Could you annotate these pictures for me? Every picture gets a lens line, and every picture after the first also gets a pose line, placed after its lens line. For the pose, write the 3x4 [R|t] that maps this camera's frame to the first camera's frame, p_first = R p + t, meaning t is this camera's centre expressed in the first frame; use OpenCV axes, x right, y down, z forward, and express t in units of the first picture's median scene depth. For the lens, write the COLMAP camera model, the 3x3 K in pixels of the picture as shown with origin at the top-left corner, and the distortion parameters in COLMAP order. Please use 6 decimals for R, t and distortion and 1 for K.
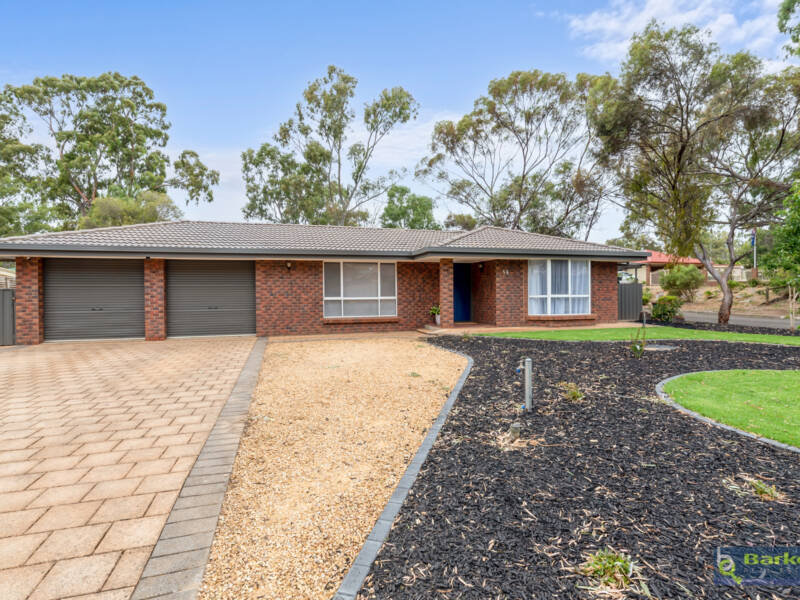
lens RADIAL K [[396.4, 0, 401.2], [0, 396.4, 297.0], [0, 0, 1]] dist [0.001903, -0.000668]
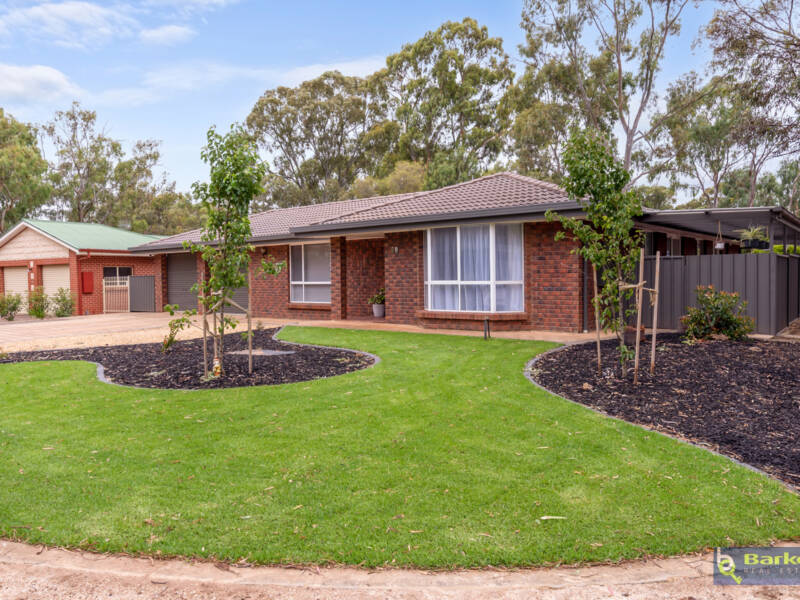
lens RADIAL K [[619.2, 0, 397.8], [0, 619.2, 294.6], [0, 0, 1]] dist [0.004135, -0.002829]
pose [[0.559874, 0.025763, -0.828177, 1.160764], [0.007288, 0.999325, 0.036014, -0.019469], [0.828546, -0.026198, 0.559308, 0.336961]]
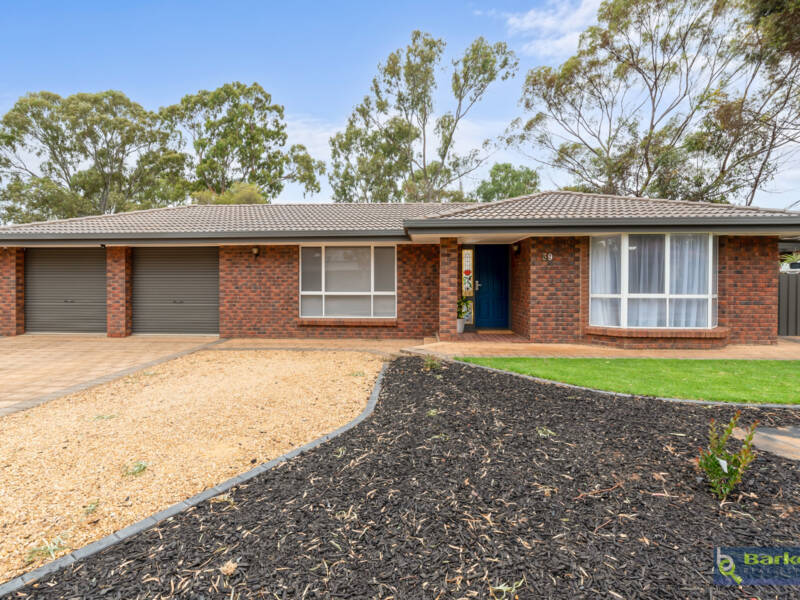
lens RADIAL K [[396.4, 0, 399.1], [0, 396.4, 286.5], [0, 0, 1]] dist [0.001903, -0.000668]
pose [[0.941516, 0.012827, -0.336725, 0.240417], [-0.010812, 0.999911, 0.007858, -0.016499], [0.336796, -0.003757, 0.941570, 0.304937]]
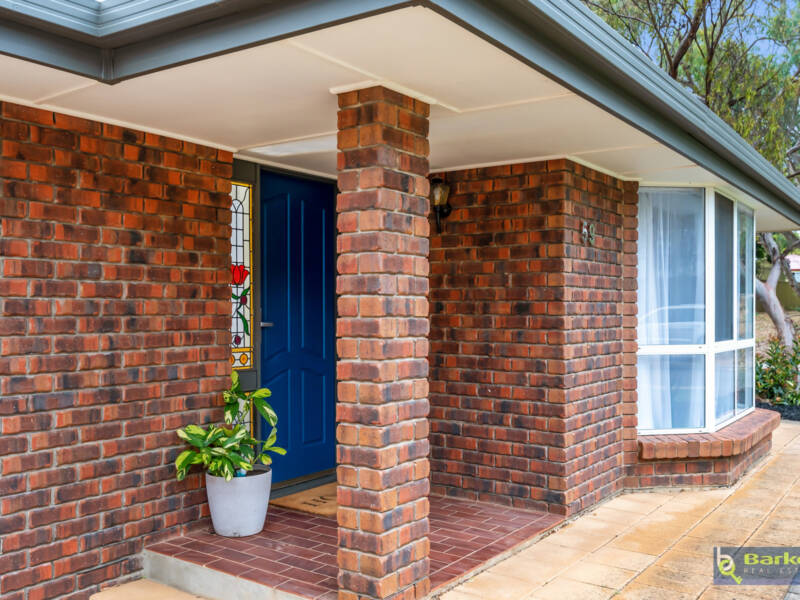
lens RADIAL K [[770.5, 0, 405.0], [0, 770.5, 306.6], [0, 0, 1]] dist [-0.004029, 0.000000]
pose [[0.788052, 0.011540, 0.615501, -0.042620], [-0.004416, 0.999905, -0.013092, -0.018909], [-0.615593, 0.007599, 0.788027, 0.713594]]
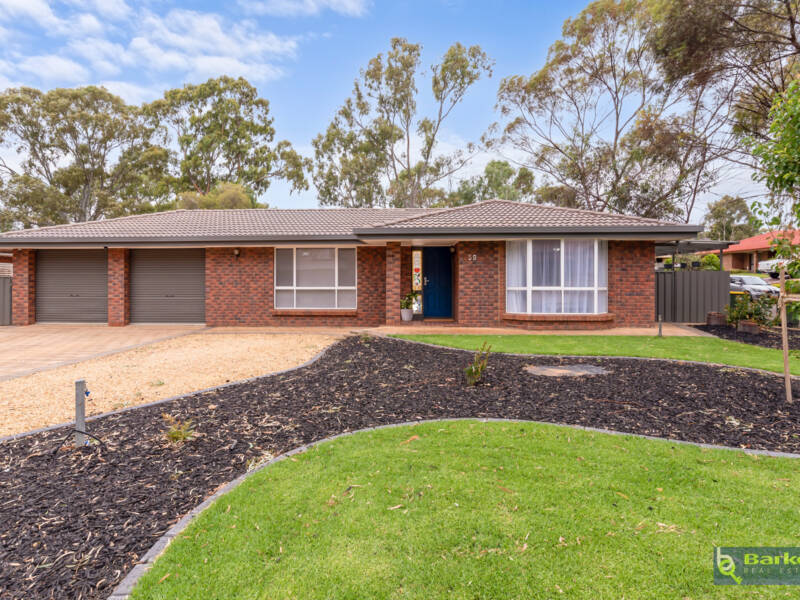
lens RADIAL K [[427.2, 0, 404.4], [0, 427.2, 285.6], [0, 0, 1]] dist [0.003017, -0.000222]
pose [[0.945722, 0.010408, -0.324811, 0.389586], [-0.009530, 0.999945, 0.004293, -0.008394], [0.324838, -0.000964, 0.945769, 0.146708]]
